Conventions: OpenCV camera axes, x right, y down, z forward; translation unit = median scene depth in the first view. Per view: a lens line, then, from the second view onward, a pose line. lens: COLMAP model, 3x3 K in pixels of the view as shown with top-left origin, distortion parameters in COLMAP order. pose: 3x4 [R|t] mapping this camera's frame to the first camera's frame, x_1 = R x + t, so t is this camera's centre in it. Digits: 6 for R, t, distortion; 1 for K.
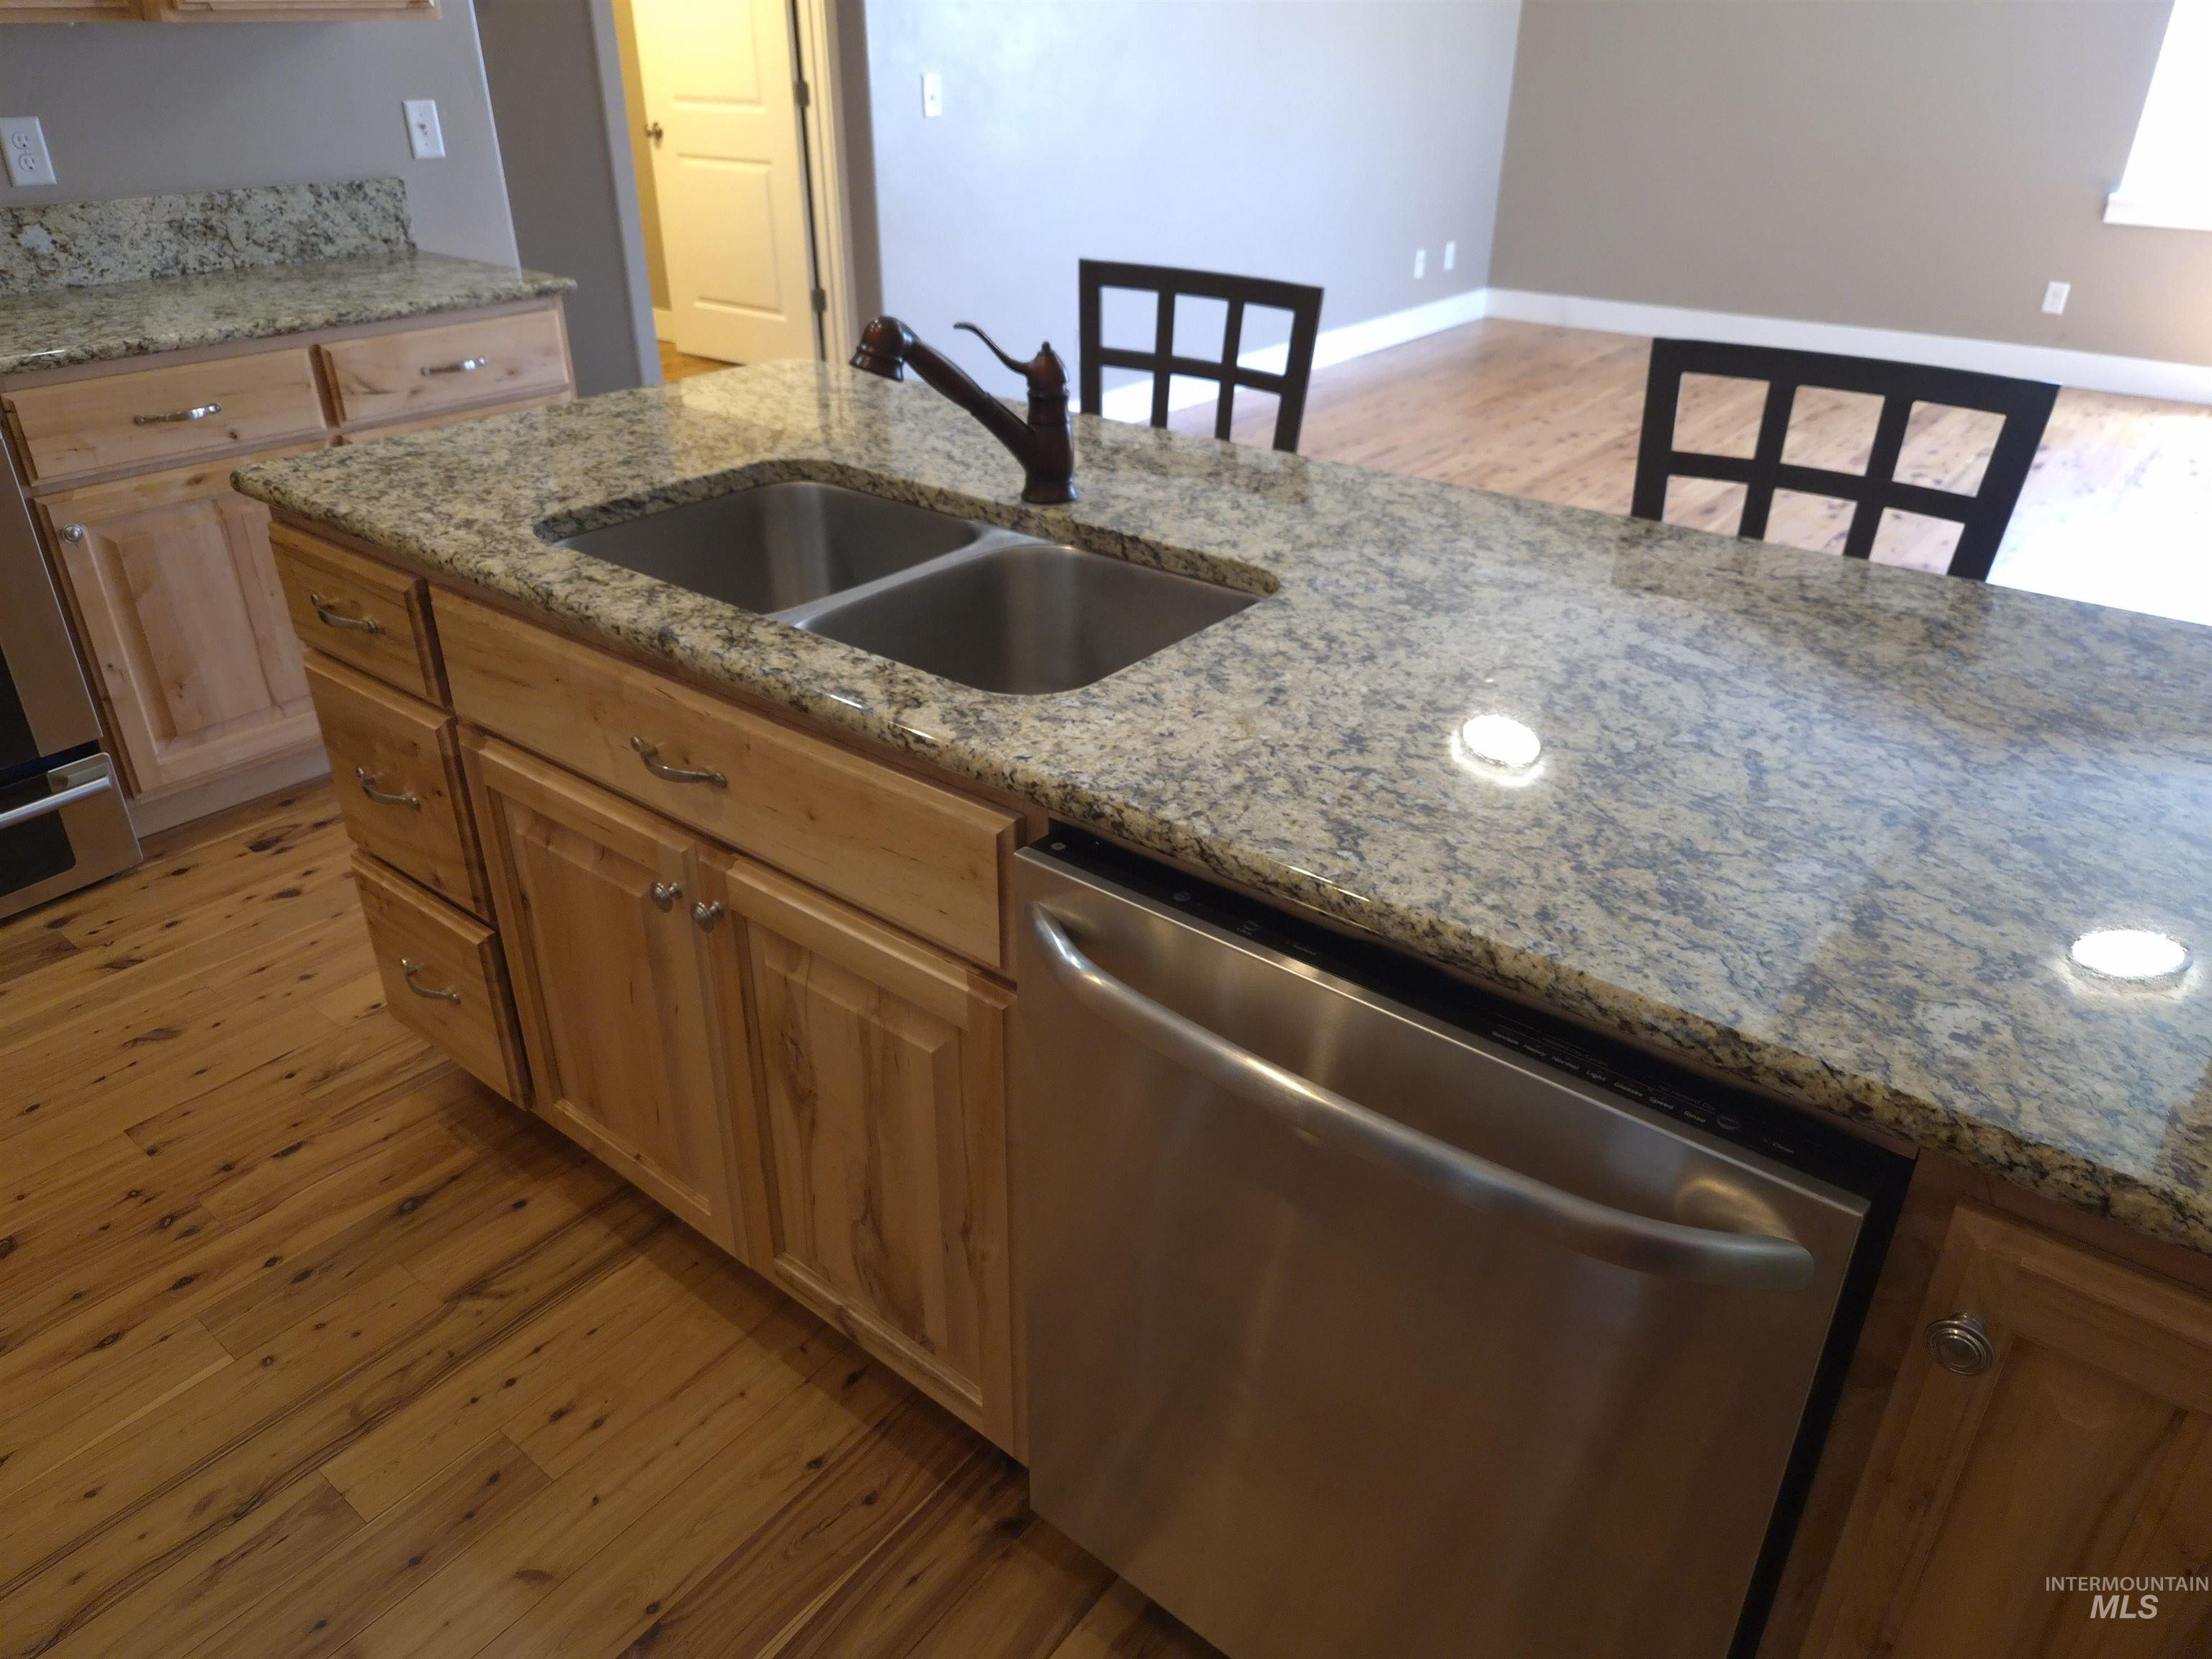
lens RADIAL K [[1515.2, 0, 1096.9], [0, 1515.2, 813.6], [0, 0, 1]] dist [0.062183, -0.056398]
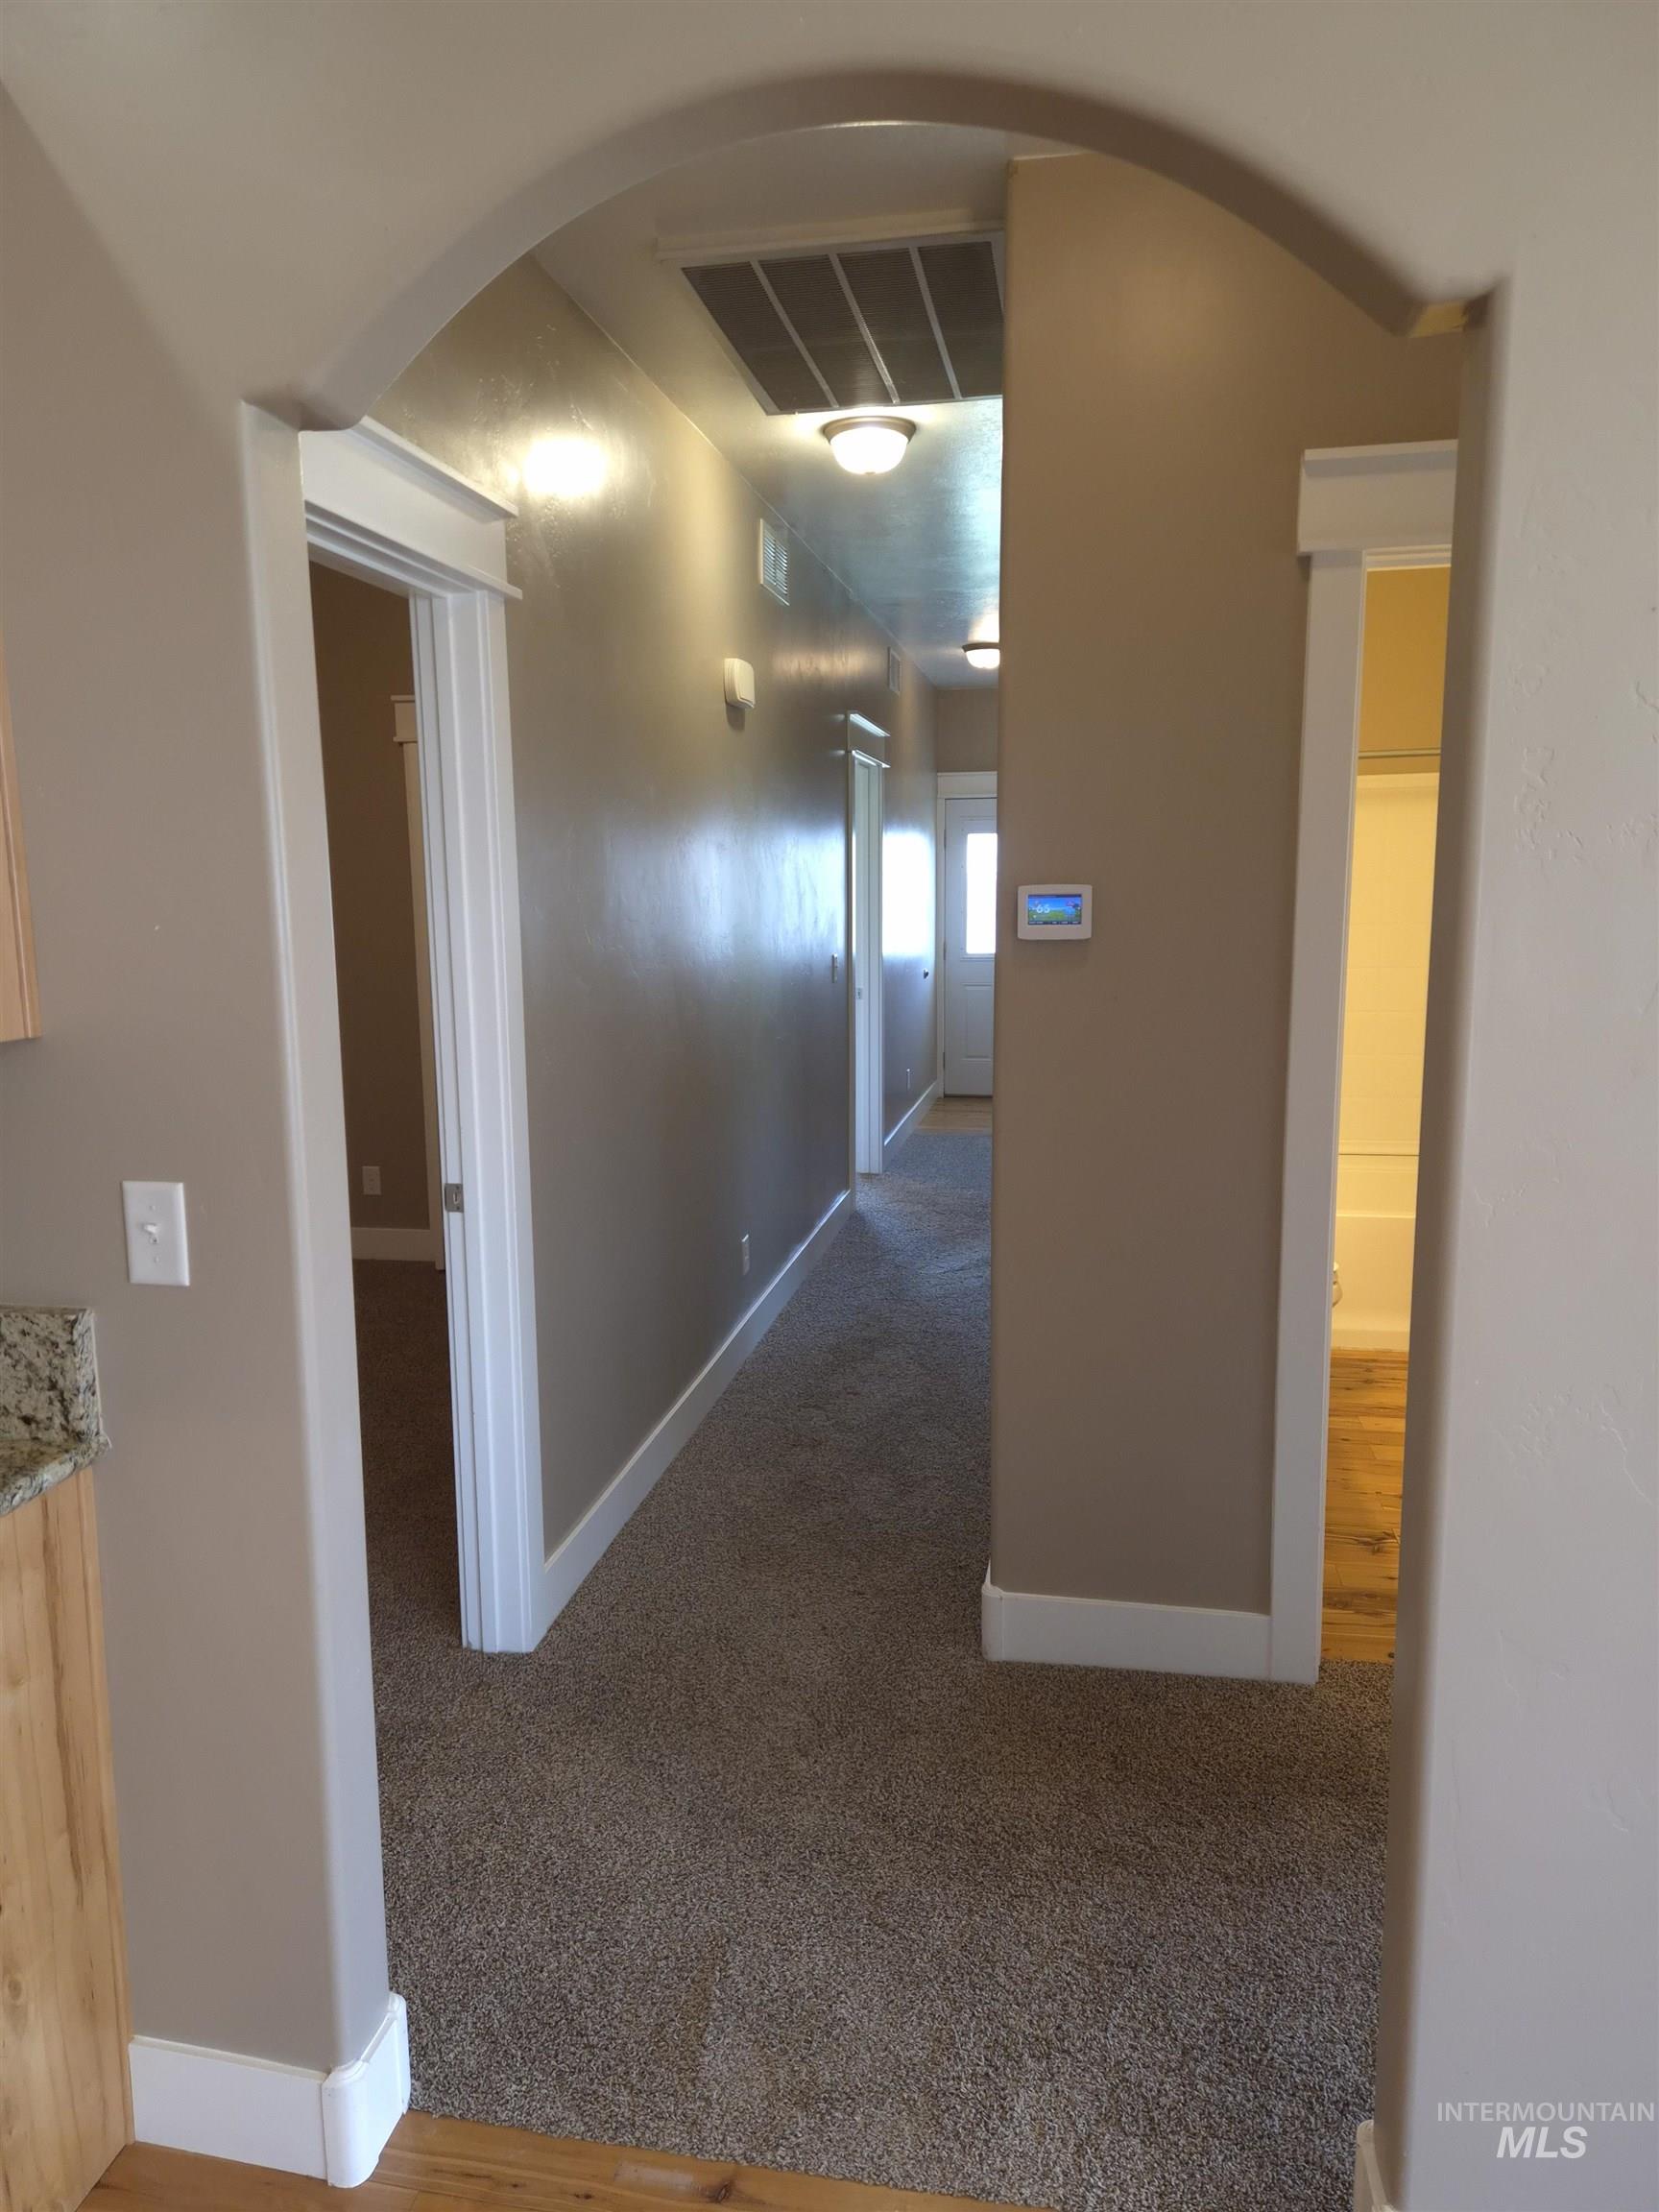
lens RADIAL K [[1516.5, 0, 829.5], [0, 1516.5, 1106.0], [0, 0, 1]] dist [0.090699, -0.079007]
pose [[0.468785, 0.131203, -0.873514, 0.110108], [-0.403426, 0.911544, -0.079589, -0.585073], [0.785804, 0.389709, 0.480249, 1.007672]]
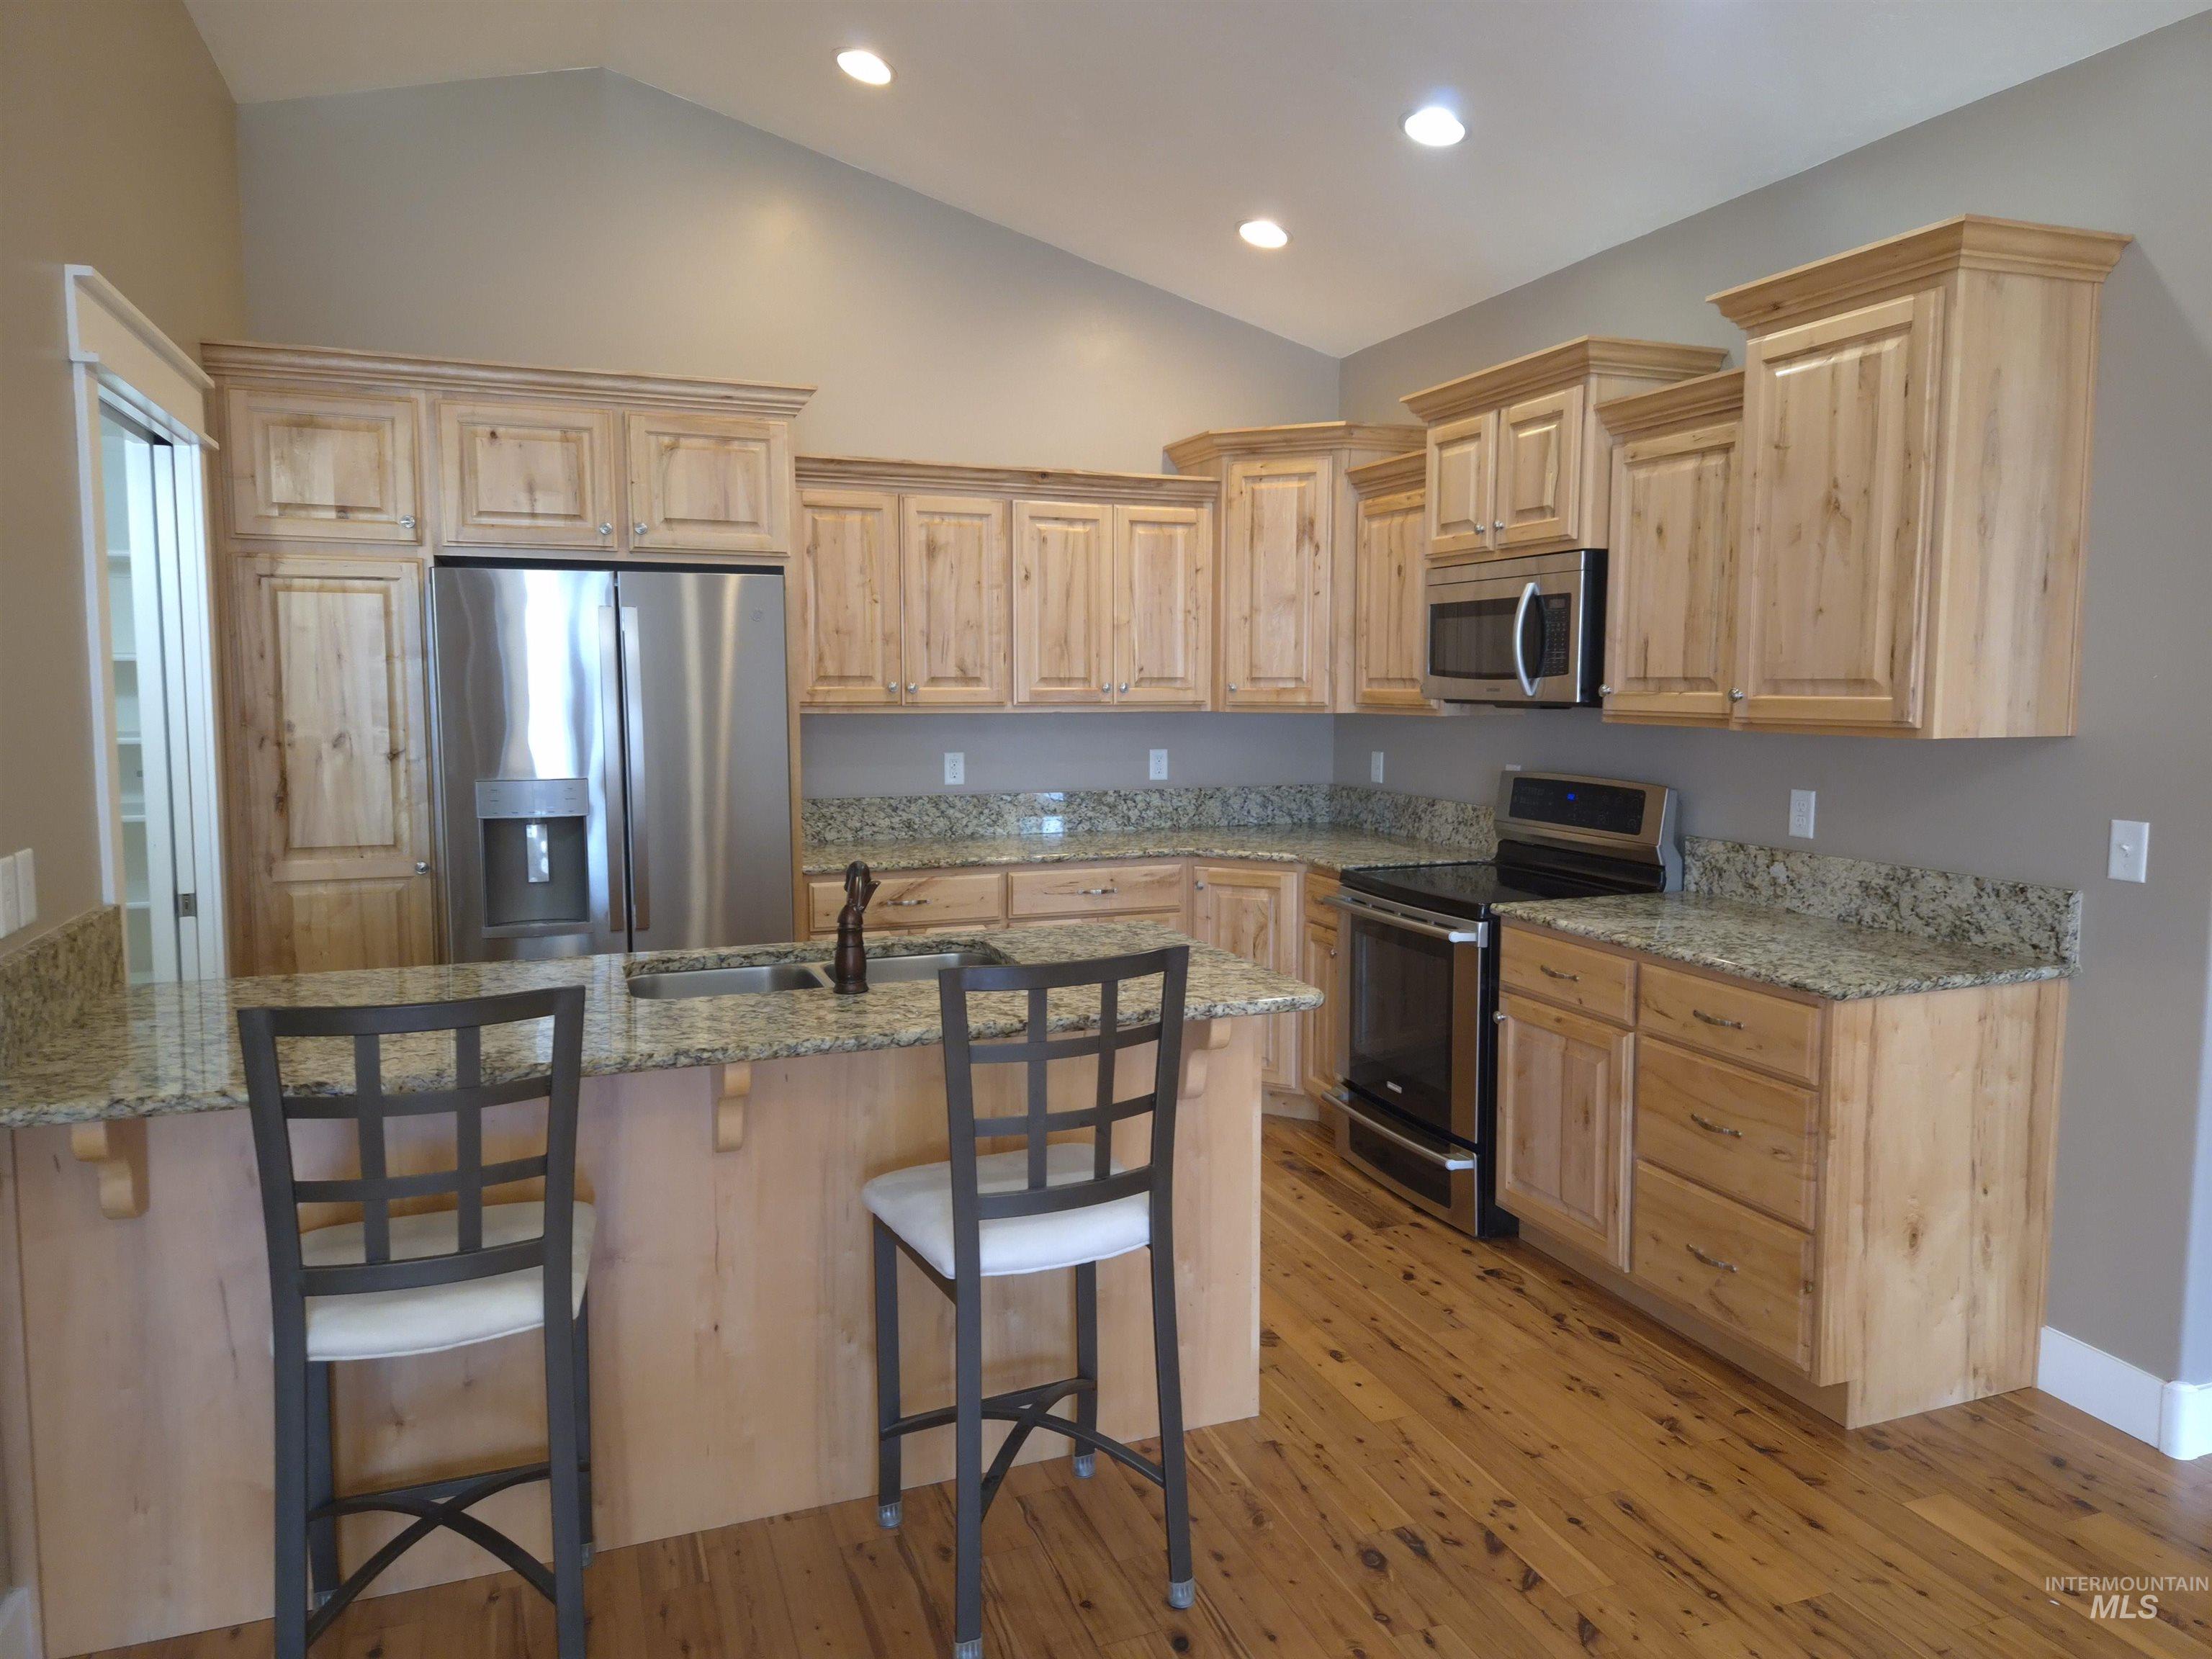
lens RADIAL K [[1477.0, 0, 1126.2], [0, 1477.0, 815.7], [0, 0, 1]] dist [0.079937, -0.070766]
pose [[-0.493505, 0.080112, -0.866046, 0.648182], [-0.409352, 0.857170, 0.312555, -0.547202], [0.767388, 0.508765, -0.390223, 0.977017]]
